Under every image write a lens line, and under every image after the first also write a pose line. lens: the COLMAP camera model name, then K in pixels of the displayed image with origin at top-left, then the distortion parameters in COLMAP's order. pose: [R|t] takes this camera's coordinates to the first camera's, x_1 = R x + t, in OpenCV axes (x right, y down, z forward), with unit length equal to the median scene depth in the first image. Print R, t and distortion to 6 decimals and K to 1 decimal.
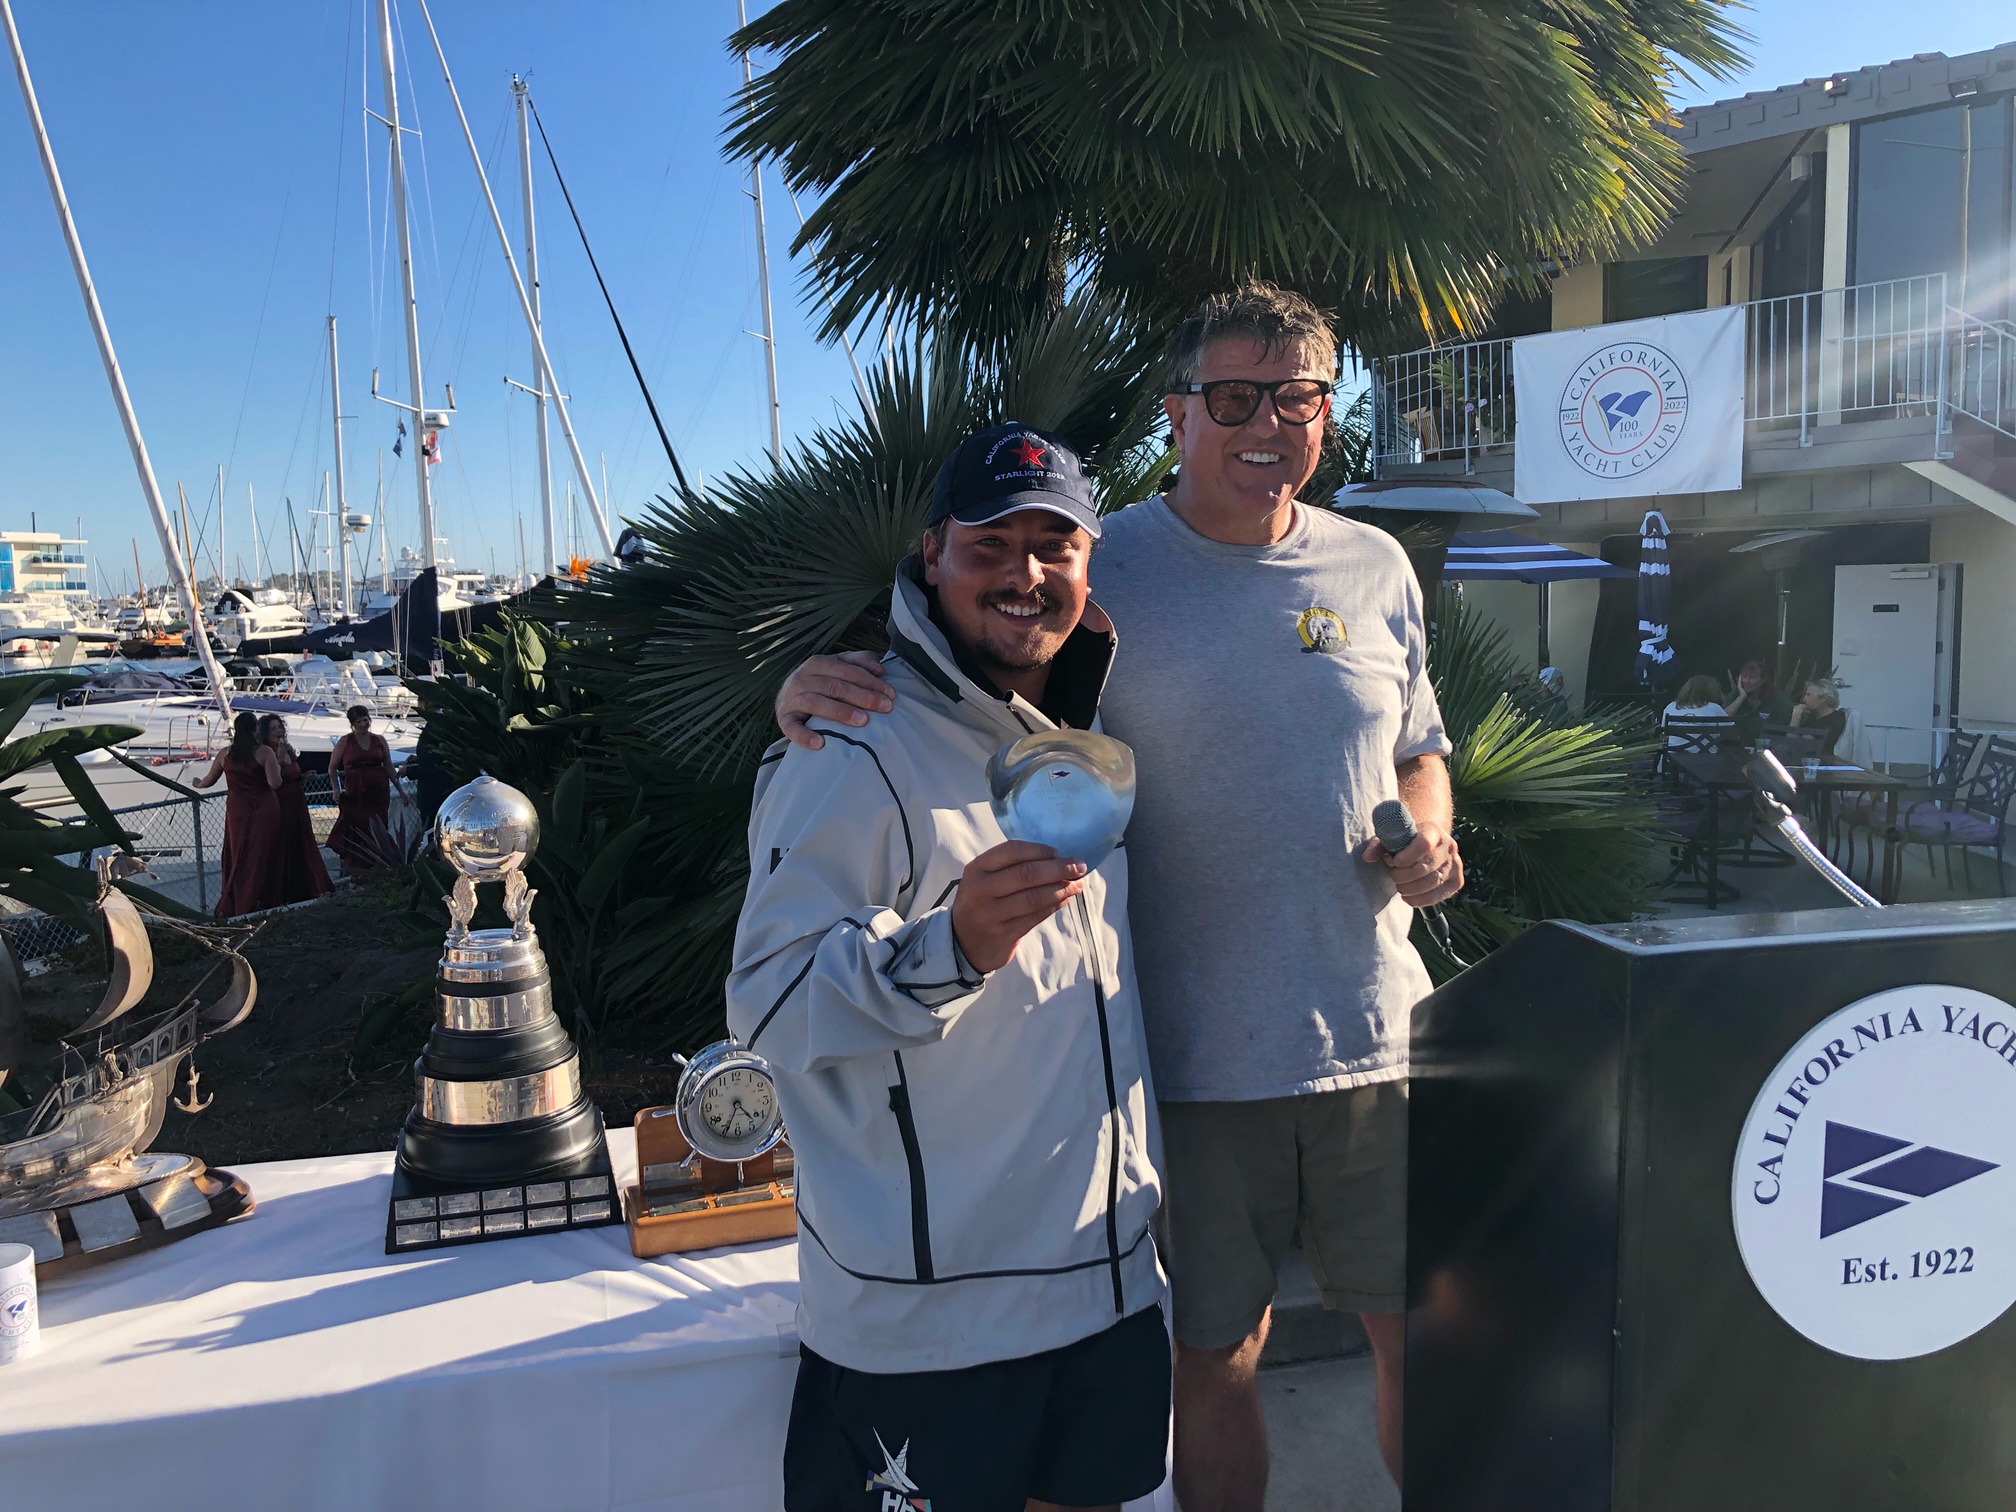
lens RADIAL K [[1680.3, 0, 984.8], [0, 1680.3, 755.9], [0, 0, 1]] dist [0.006792, 0.030085]
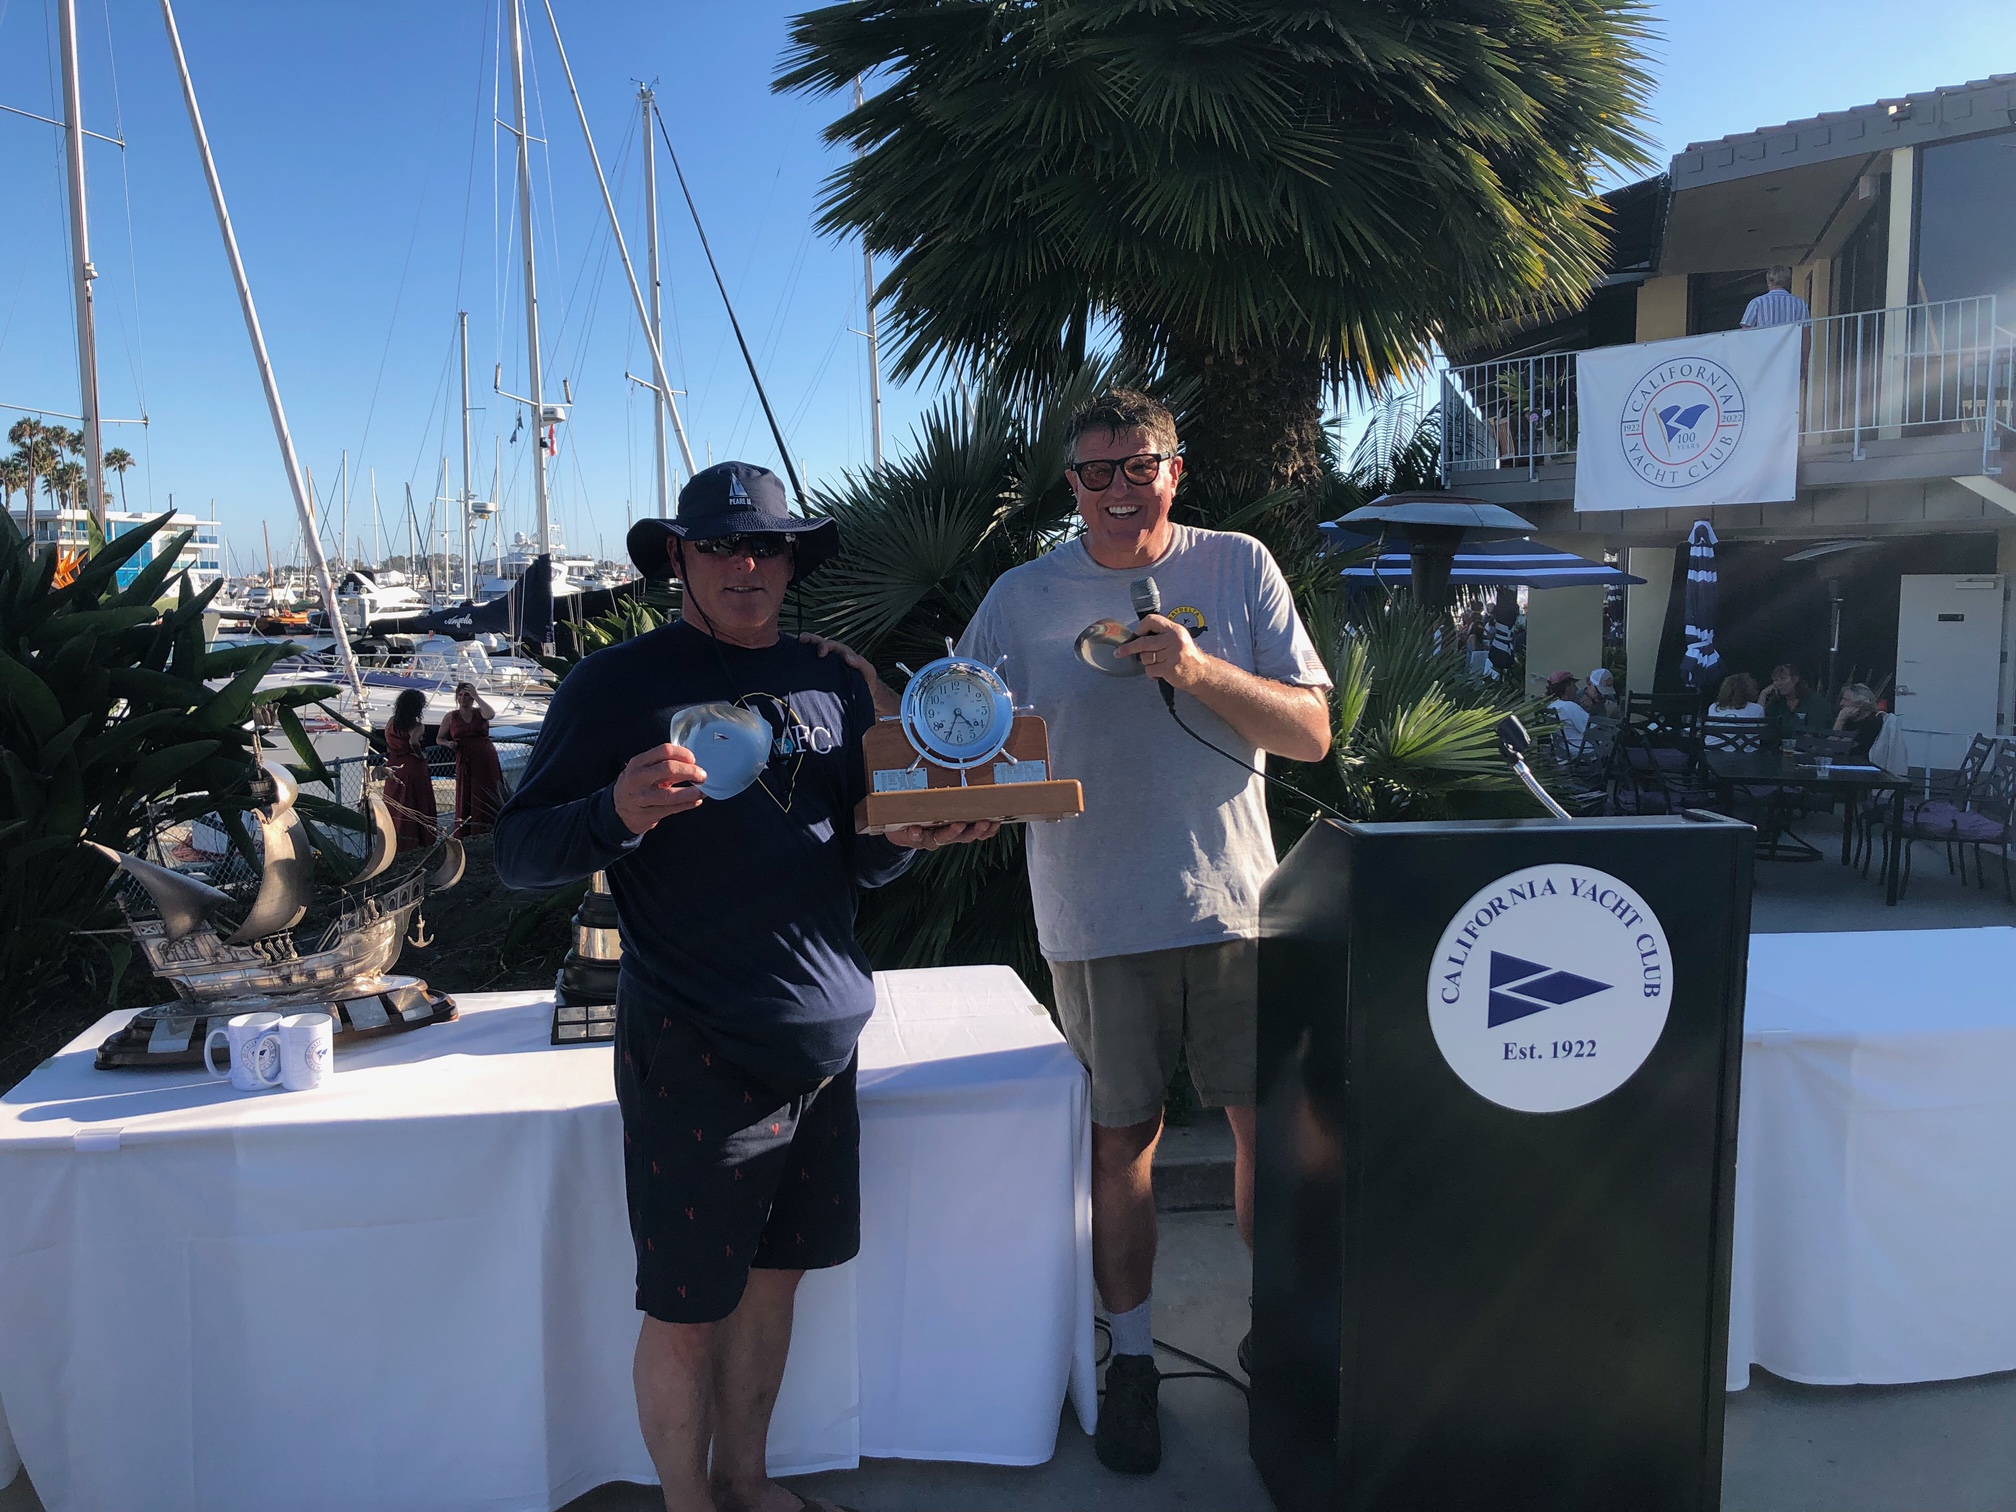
lens RADIAL K [[1694.1, 0, 971.3], [0, 1694.1, 735.9], [0, 0, 1]] dist [0.027855, 0.001337]
pose [[0.997563, 0.022893, -0.065909, 0.049677], [-0.023418, 0.999700, -0.007216, 0.017295], [0.065724, 0.008742, 0.997800, -0.229809]]
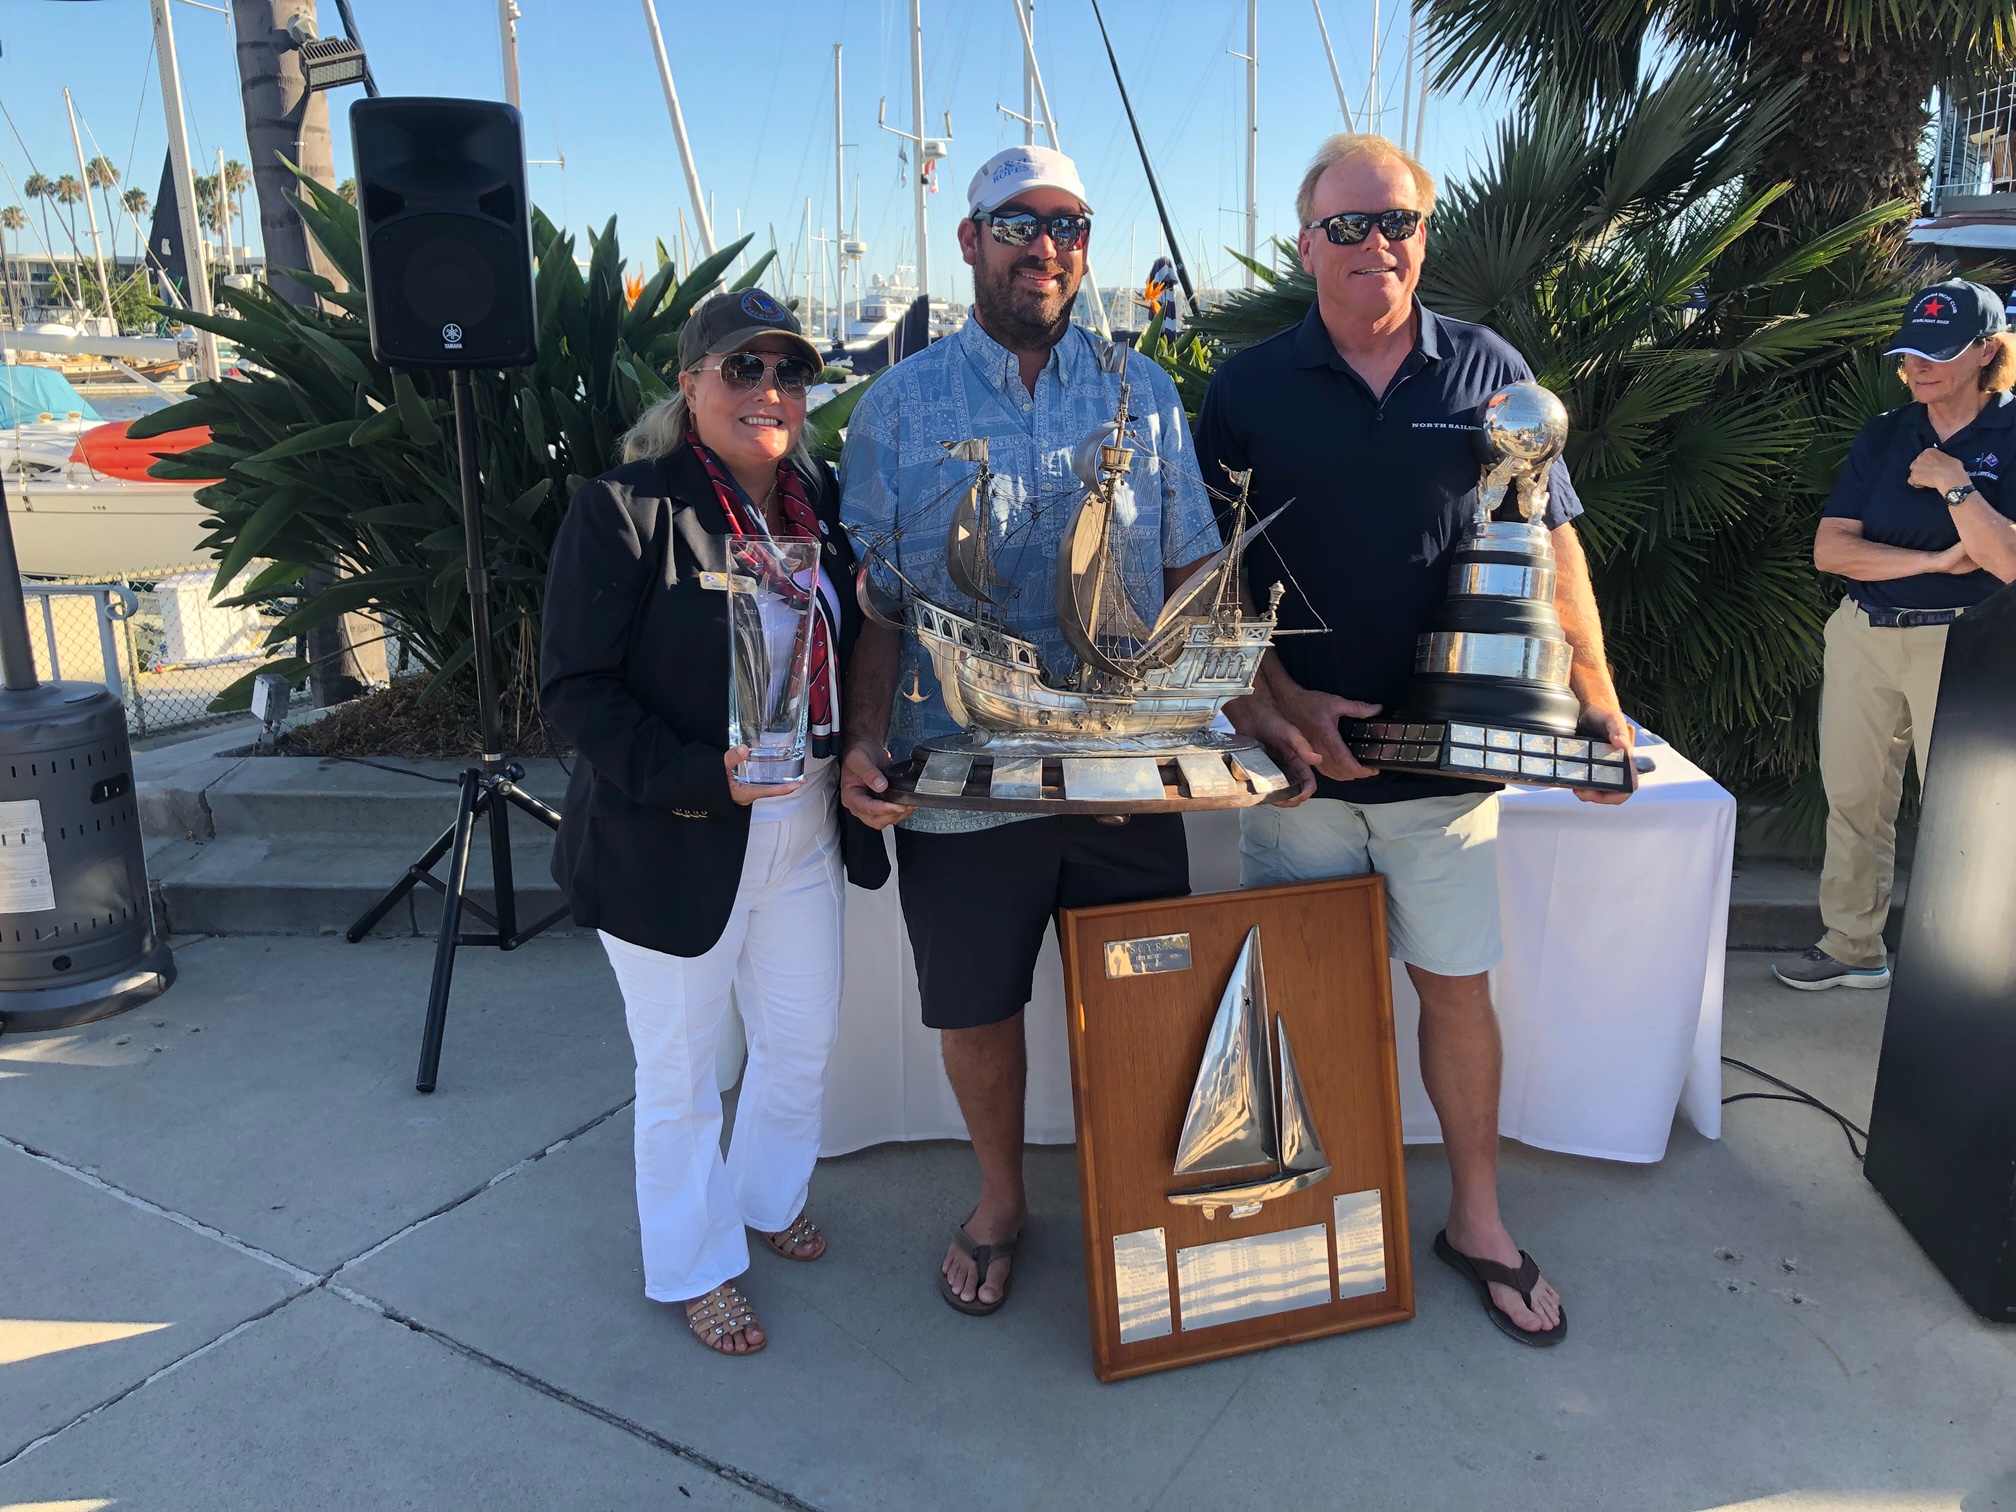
lens RADIAL K [[1694.7, 0, 989.9], [0, 1694.7, 747.3], [0, 0, 1]] dist [0.035611, -0.002236]
pose [[0.968271, 0.083845, -0.235419, -0.085333], [-0.049378, 0.987654, 0.148666, 0.041295], [0.244978, -0.132324, 0.960456, -0.281354]]
